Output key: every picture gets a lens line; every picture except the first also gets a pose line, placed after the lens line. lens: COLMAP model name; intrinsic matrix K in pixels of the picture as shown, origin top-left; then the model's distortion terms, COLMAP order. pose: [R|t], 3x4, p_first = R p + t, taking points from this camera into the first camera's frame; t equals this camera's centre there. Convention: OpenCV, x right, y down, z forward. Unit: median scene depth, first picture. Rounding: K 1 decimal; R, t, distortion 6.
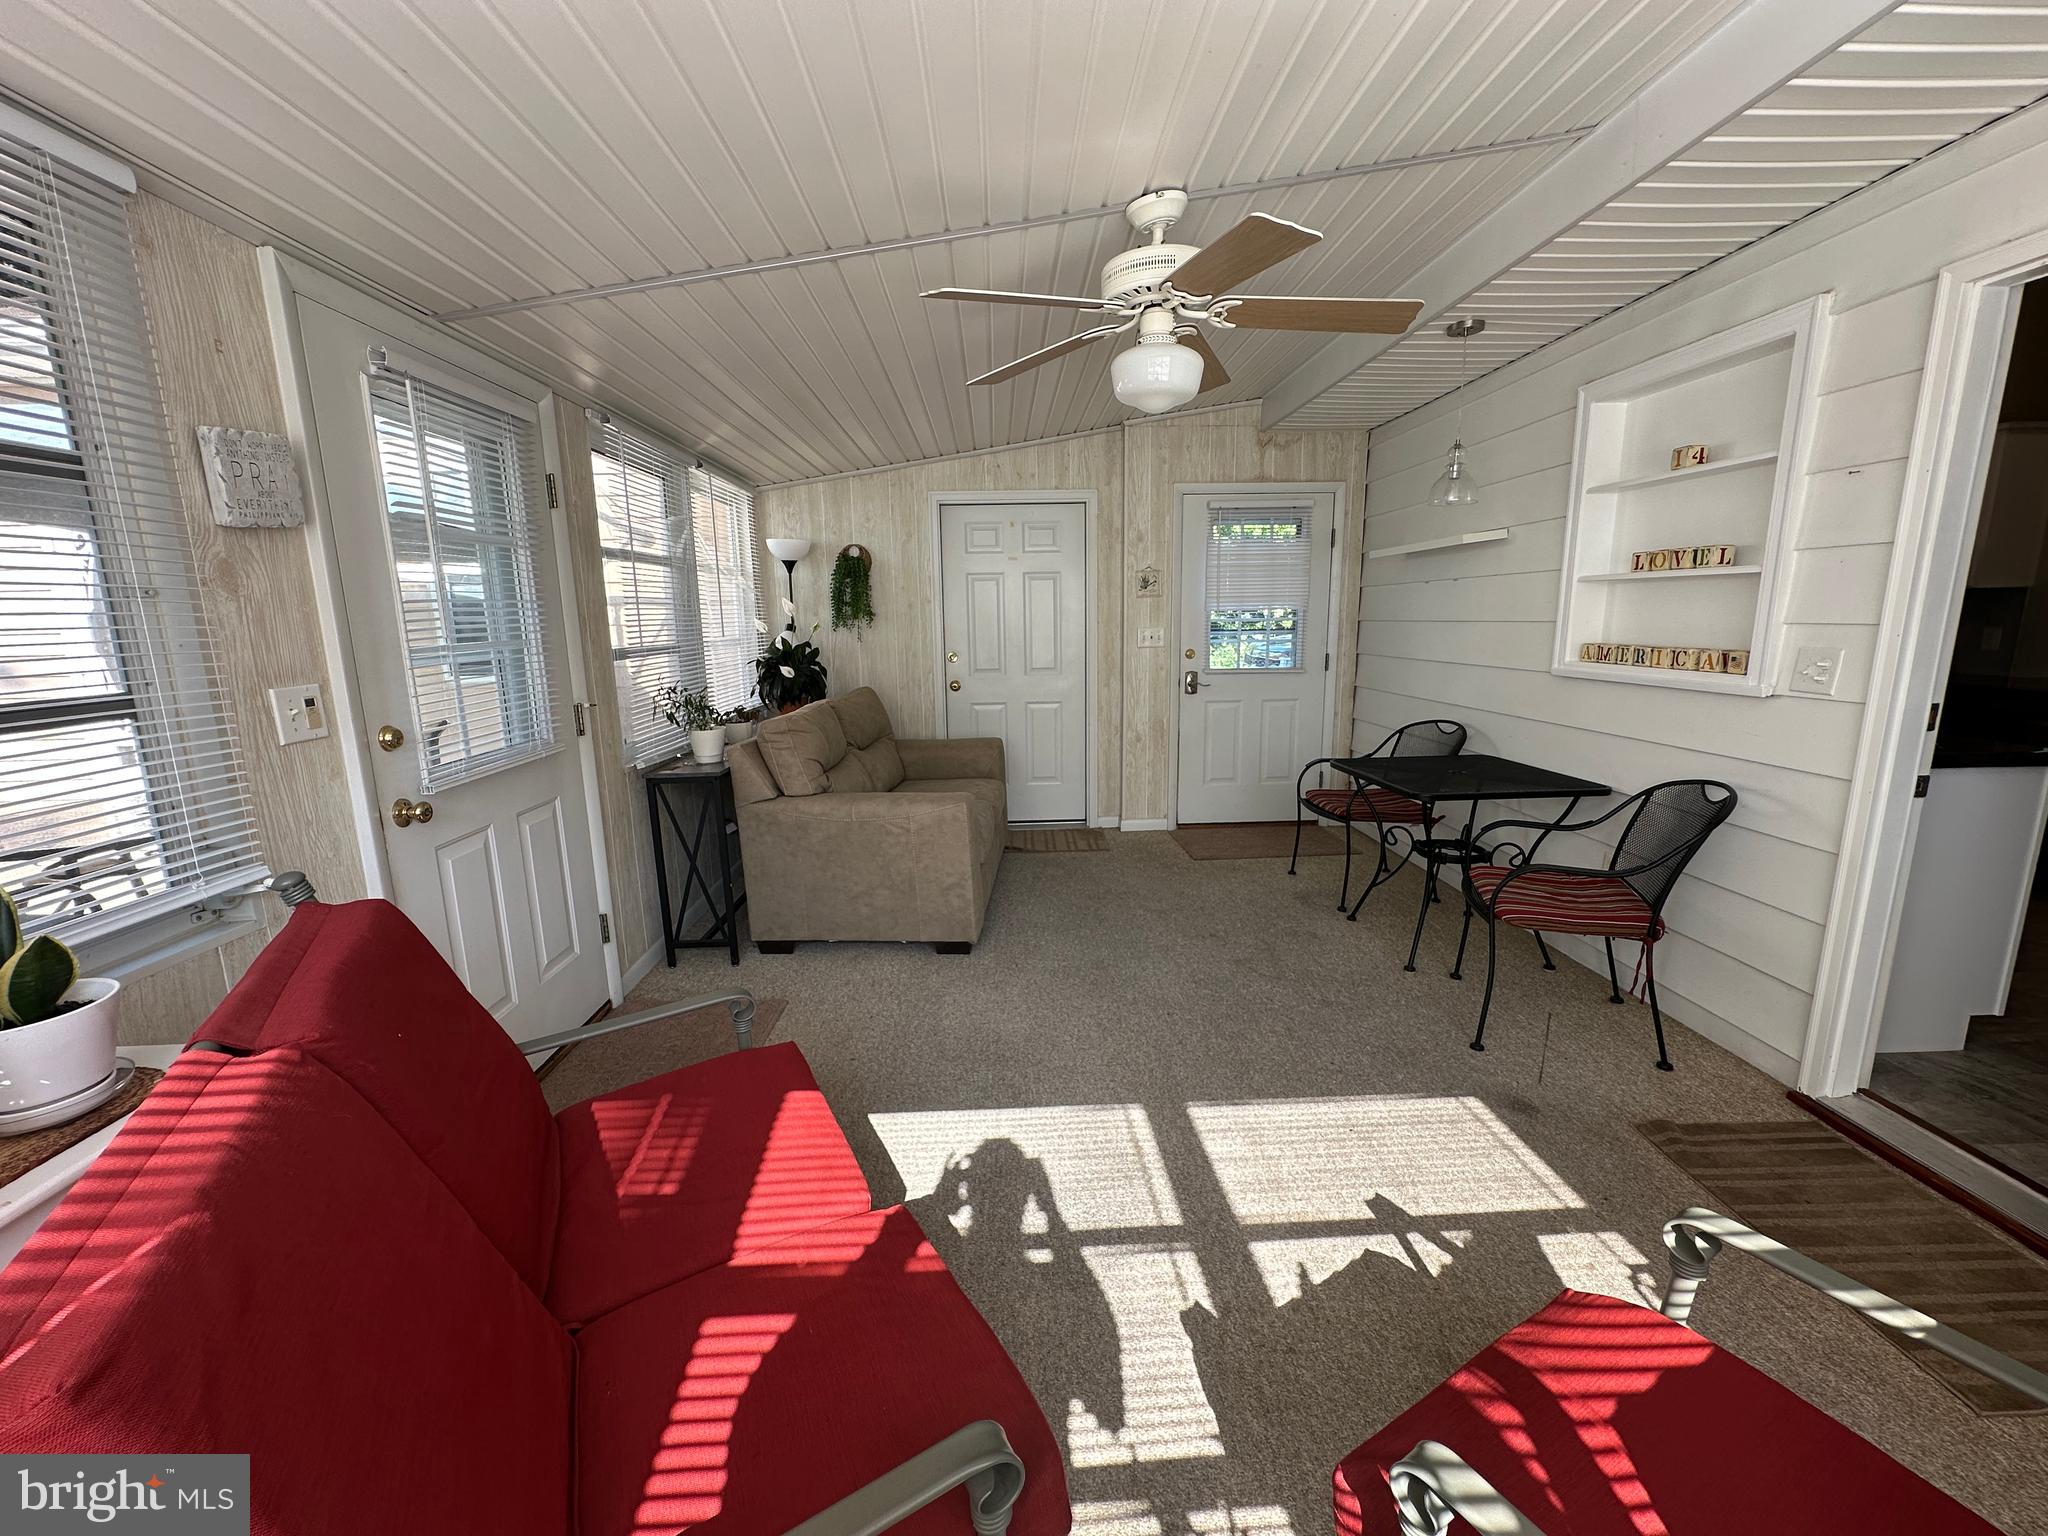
lens RADIAL K [[816.1, 0, 1018.7], [0, 816.1, 770.2], [0, 0, 1]] dist [-0.002950, 0.000967]
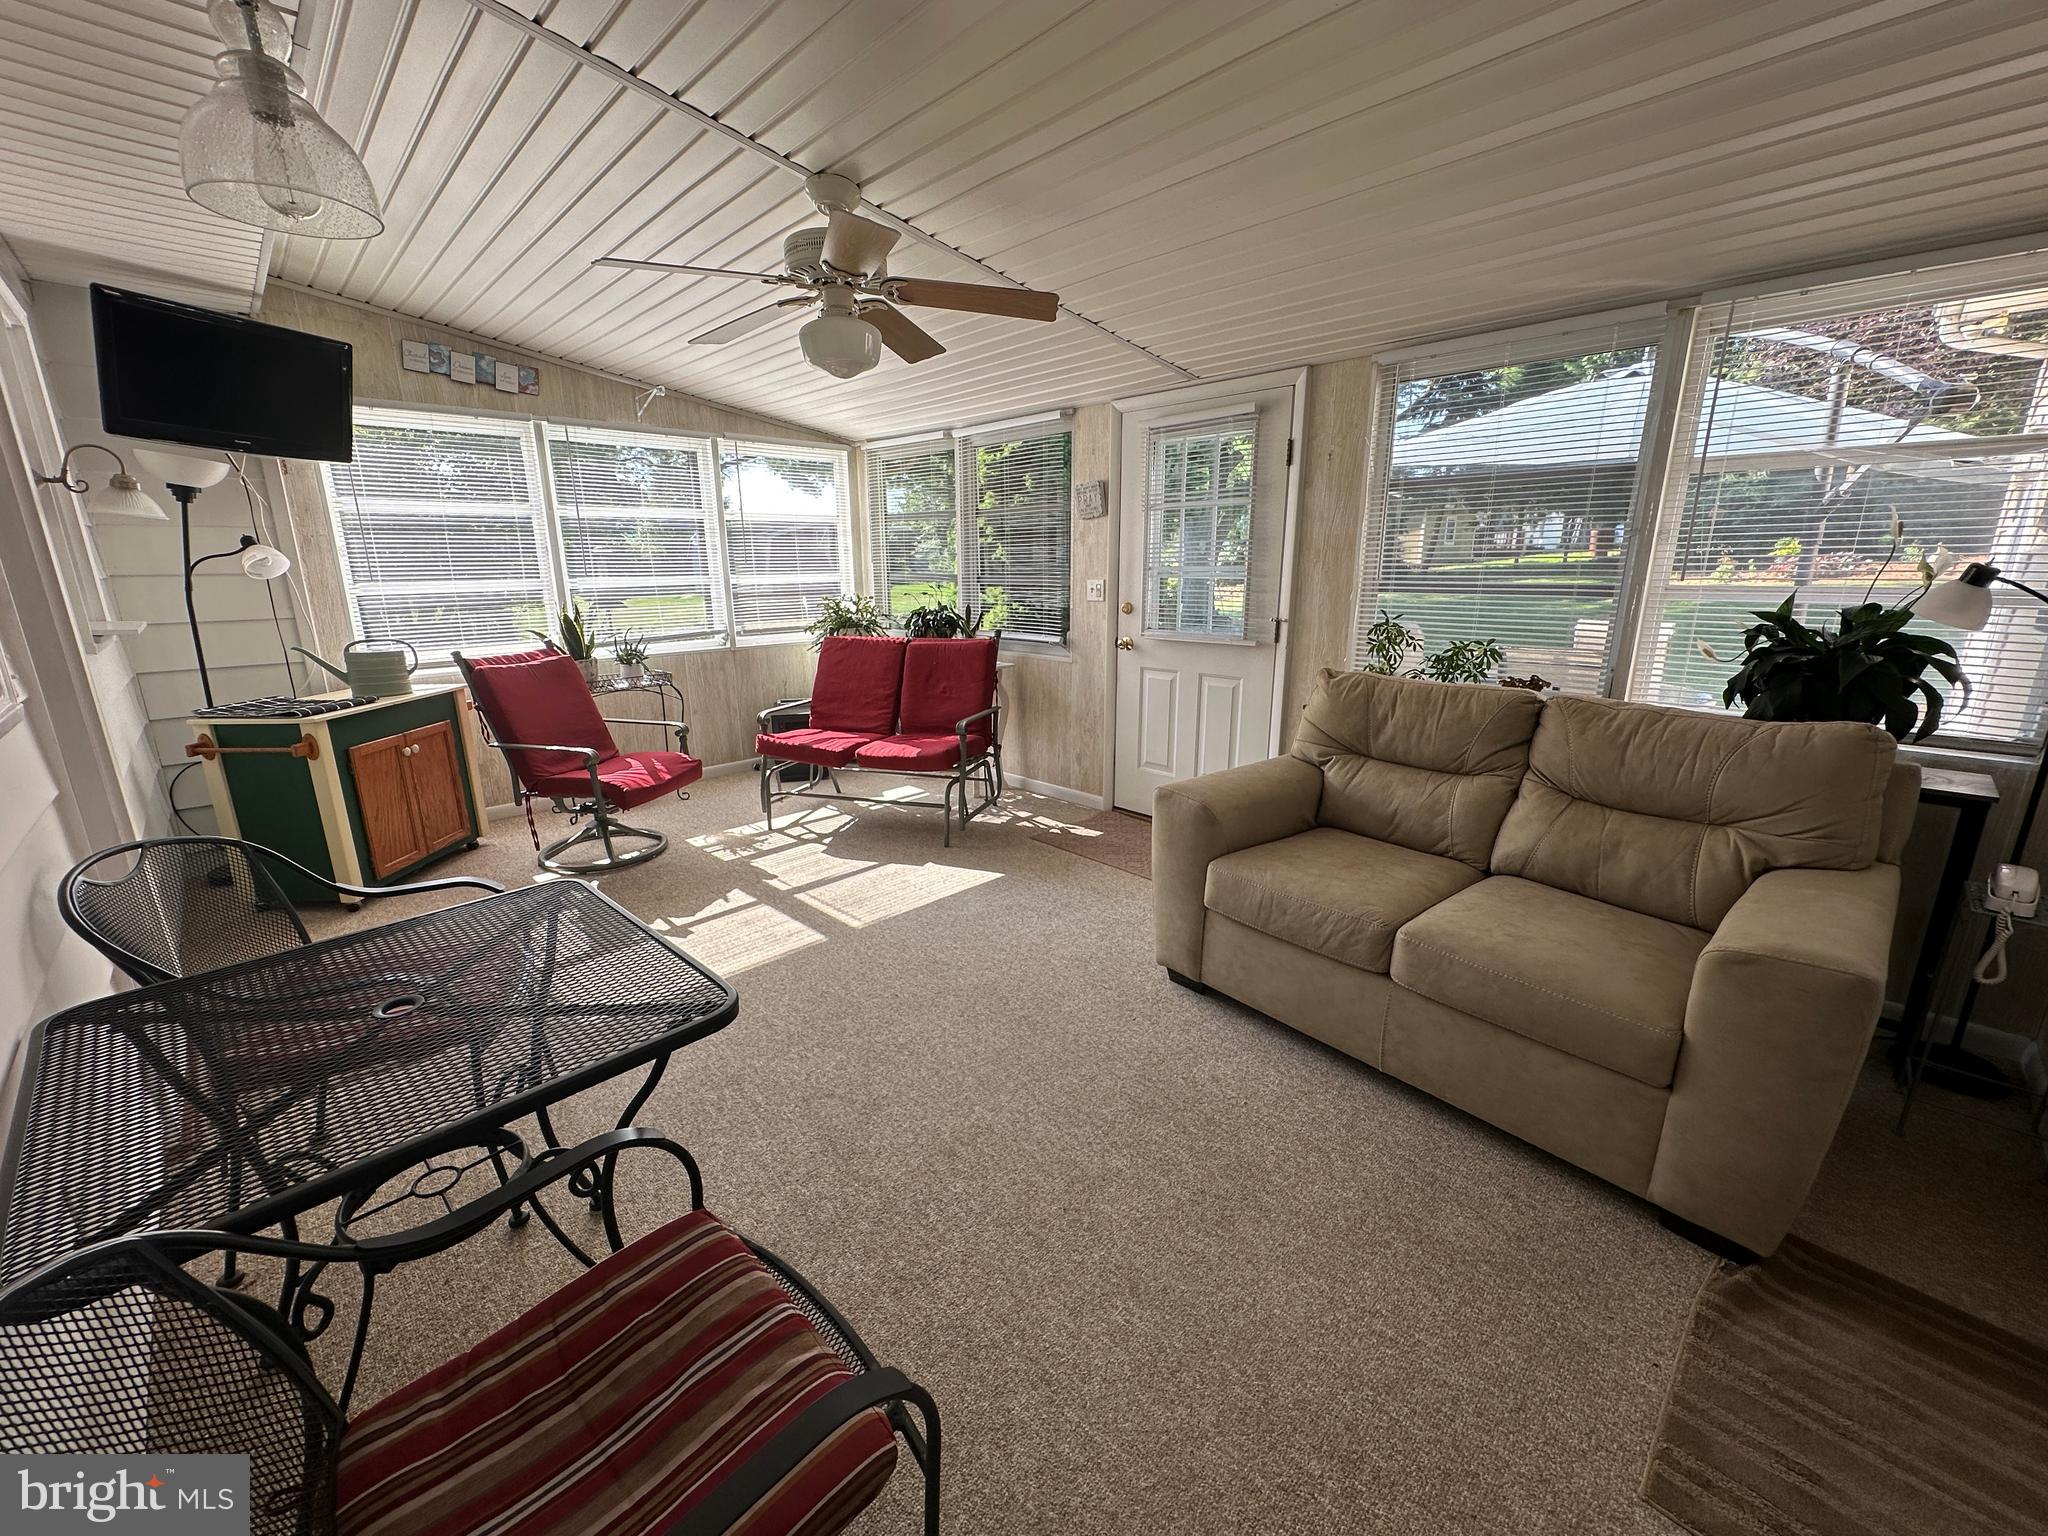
lens RADIAL K [[816.1, 0, 1029.1], [0, 816.1, 766.4], [0, 0, 1]] dist [-0.002950, 0.000967]
pose [[-0.730855, 0.195375, -0.653972, 0.722438], [-0.106898, 0.913564, 0.392394, -0.367675], [0.674109, 0.356691, -0.646798, 1.841877]]
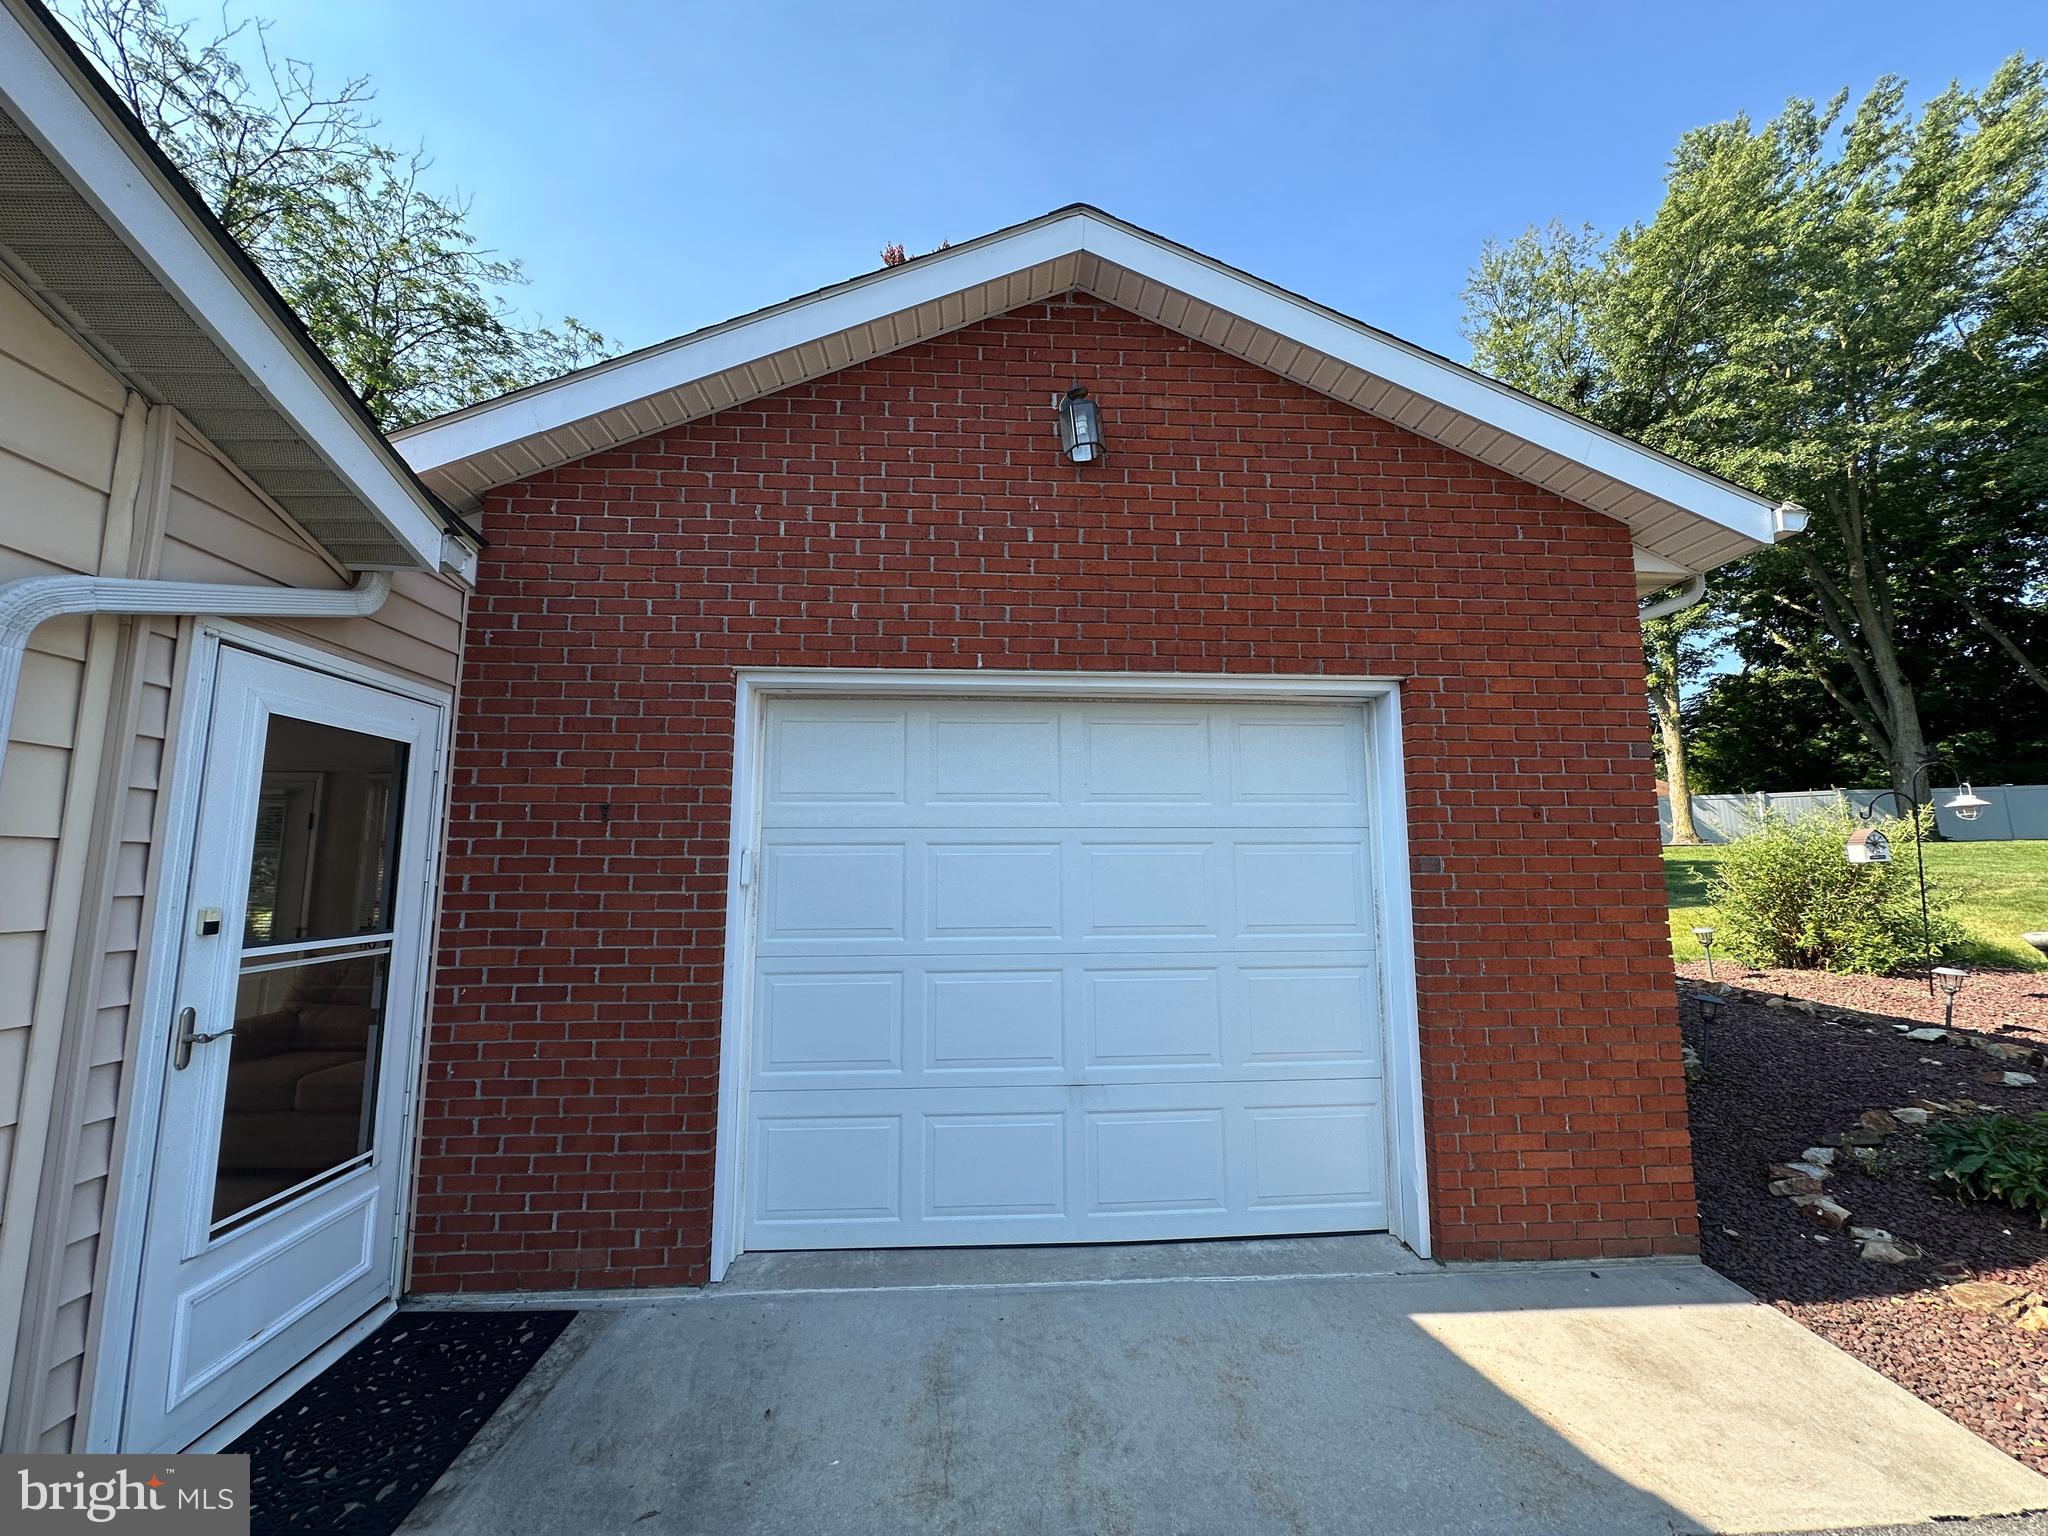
lens RADIAL K [[816.1, 0, 1024.2], [0, 816.1, 768.9], [0, 0, 1]] dist [-0.002950, 0.000967]
pose [[0.039995, -0.101418, -0.994040, 1.642792], [-0.194417, 0.975033, -0.107301, -0.629788], [0.980103, 0.197550, 0.019279, 2.849412]]
